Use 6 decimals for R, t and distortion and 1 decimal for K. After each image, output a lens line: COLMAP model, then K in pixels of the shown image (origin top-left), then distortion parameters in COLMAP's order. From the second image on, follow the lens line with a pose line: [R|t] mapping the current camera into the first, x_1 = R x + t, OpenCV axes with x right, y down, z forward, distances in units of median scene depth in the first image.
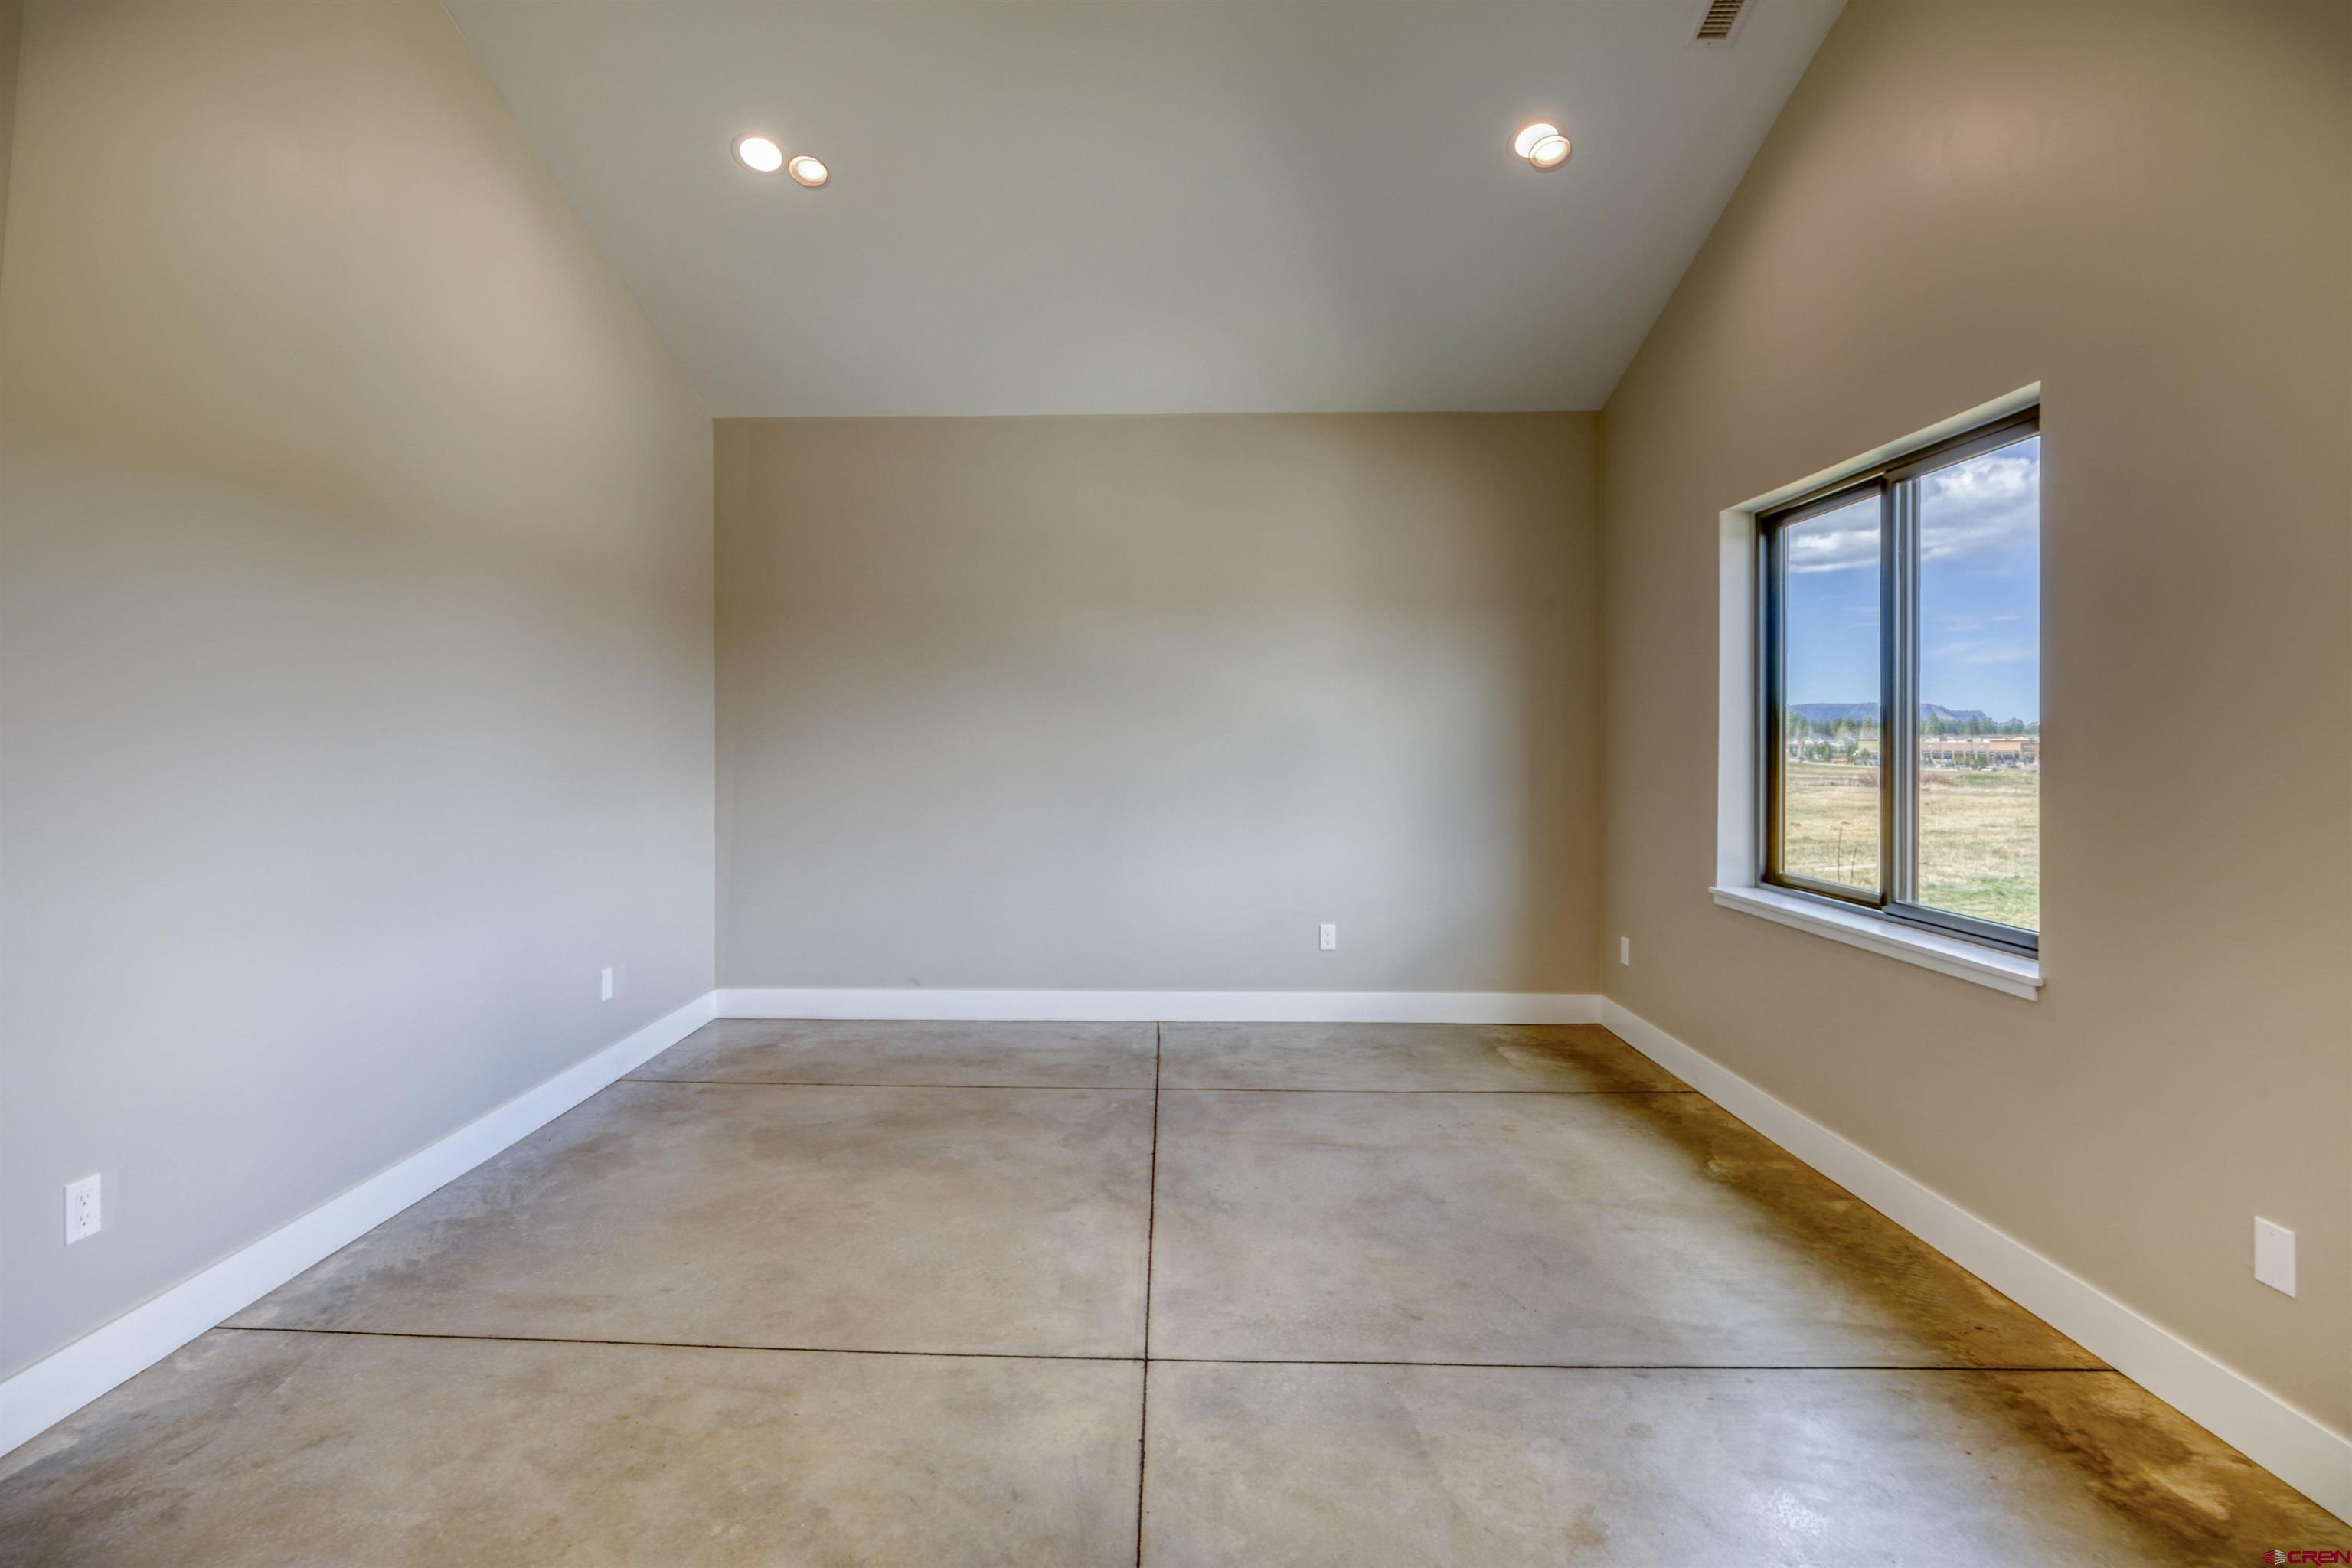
lens RADIAL K [[1125.4, 0, 1153.4], [0, 1125.4, 737.4], [0, 0, 1]] dist [-0.018231, 0.003640]
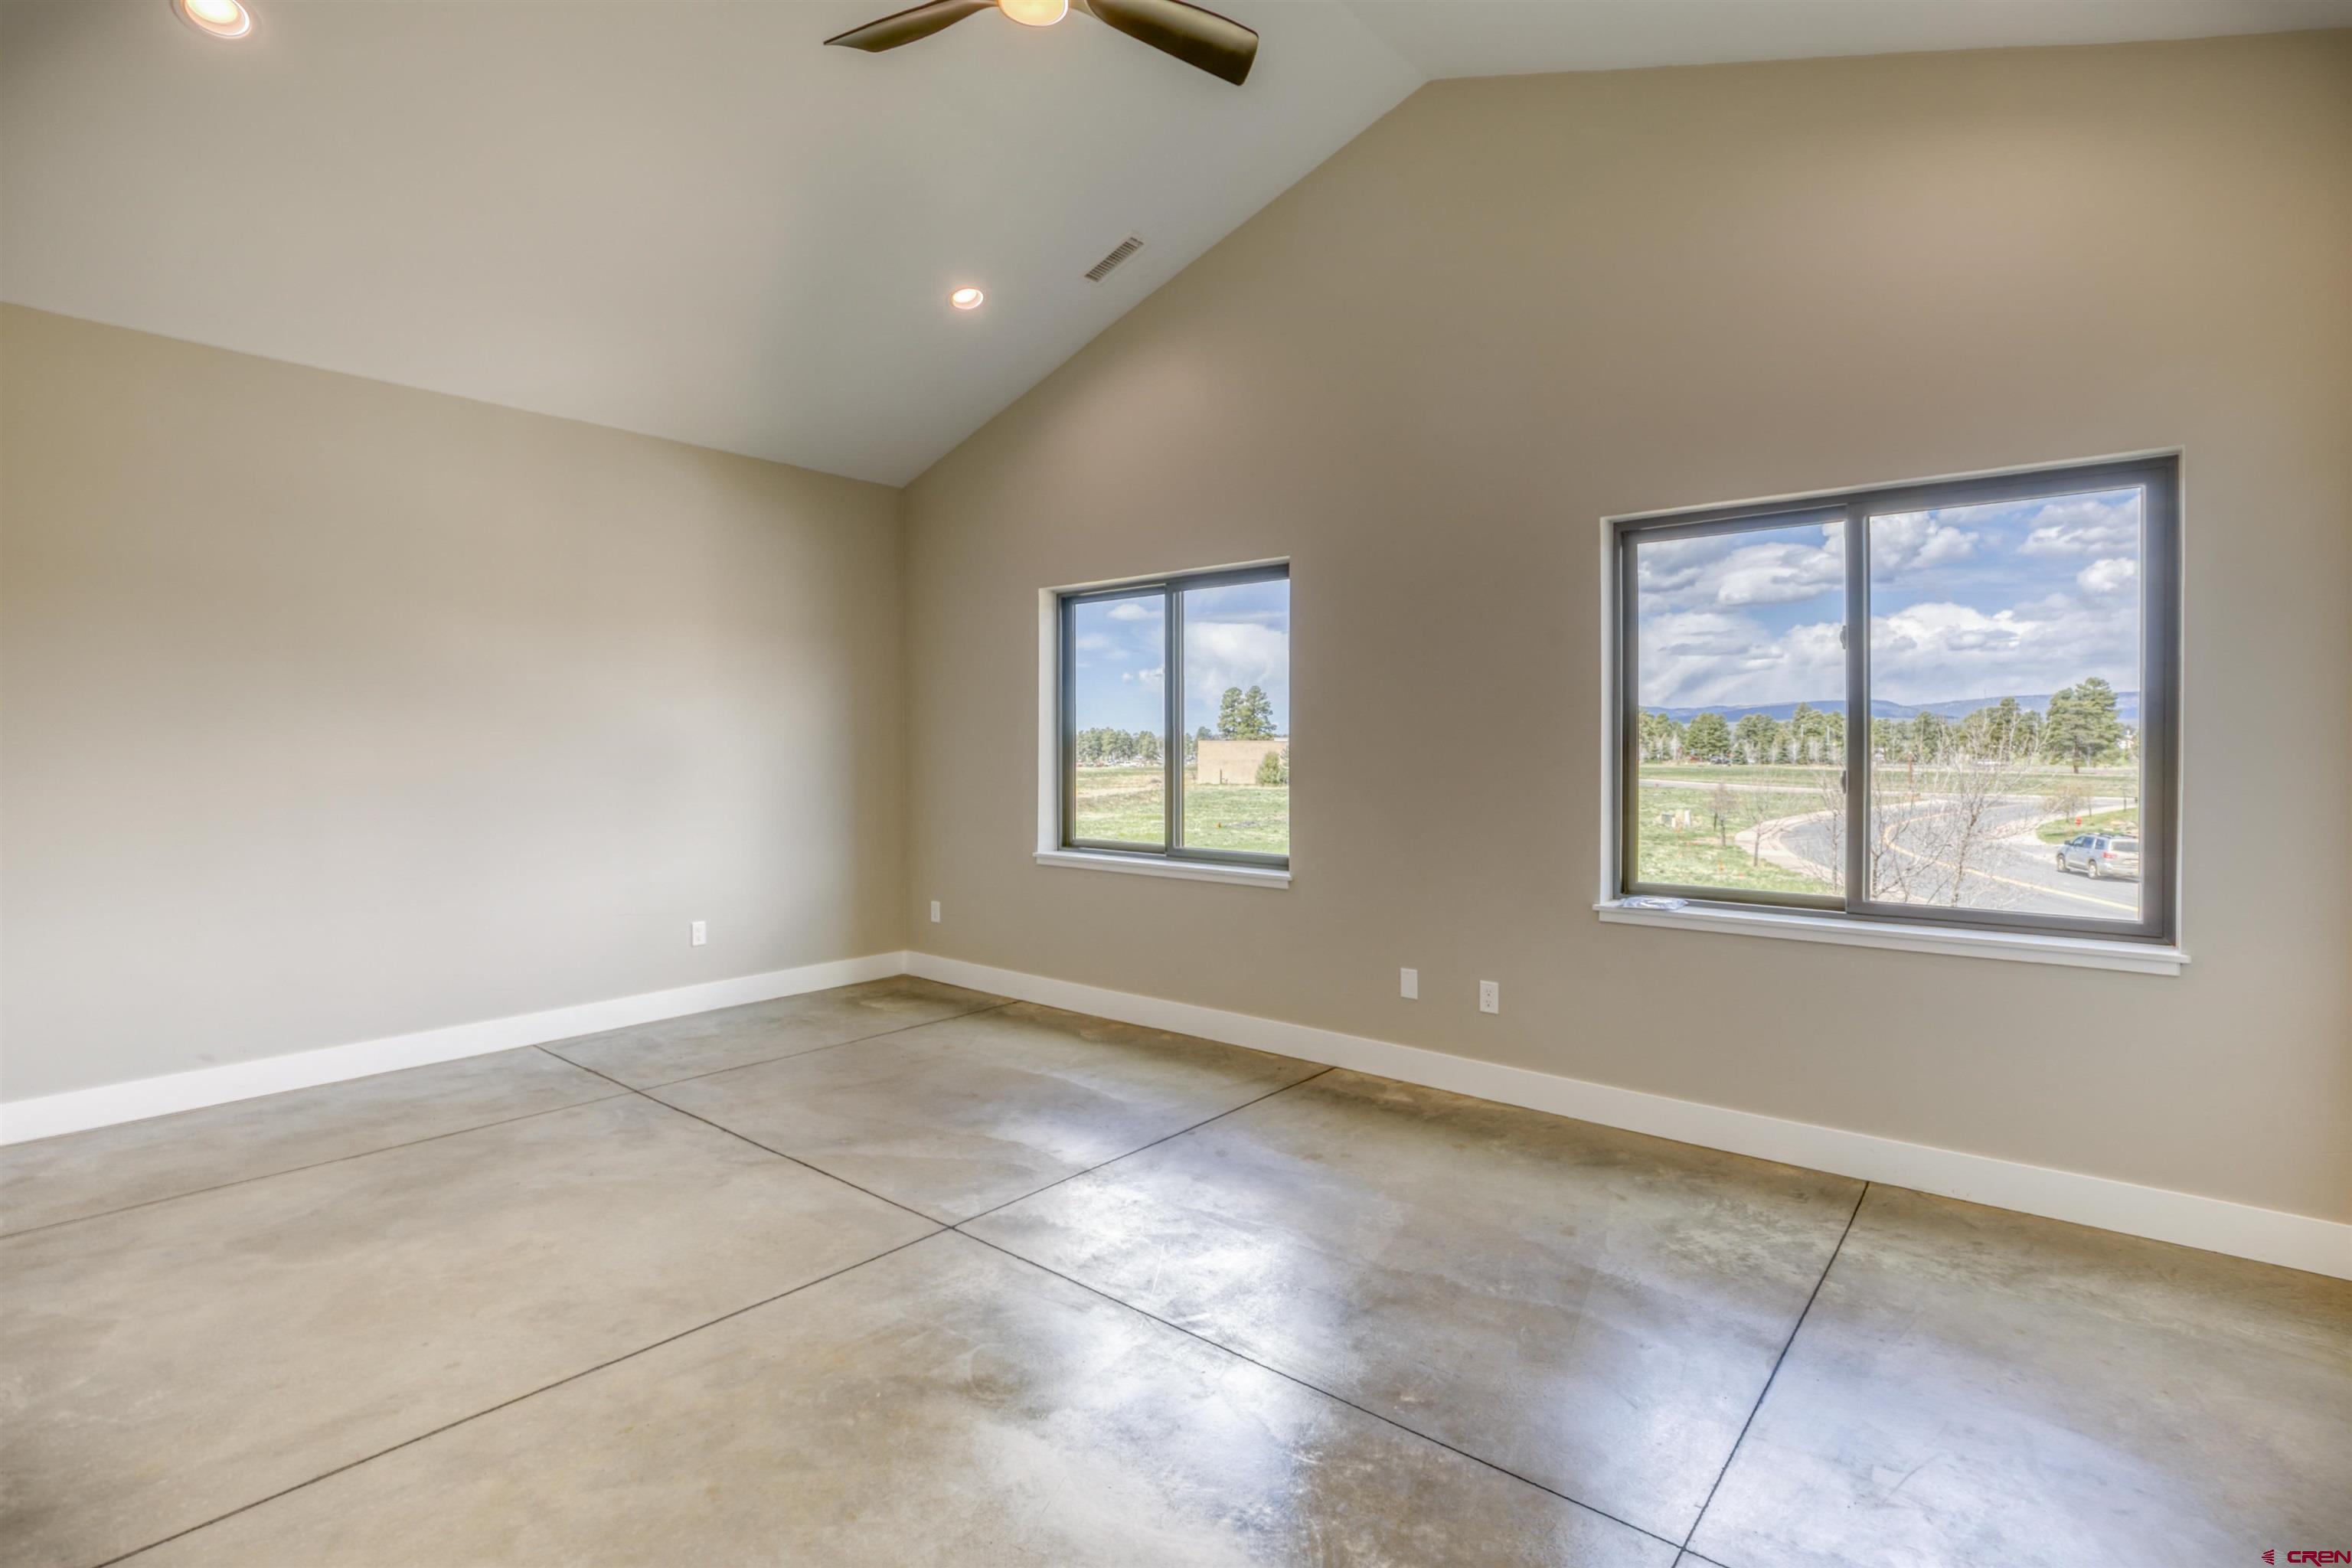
lens RADIAL K [[1125.4, 0, 1112.6], [0, 1125.4, 753.2], [0, 0, 1]] dist [-0.018231, 0.003640]
pose [[0.641851, -0.007229, 0.766795, -0.615105], [0.000282, 0.999958, 0.009190, -0.006849], [-0.766829, -0.005682, 0.641826, 0.012224]]
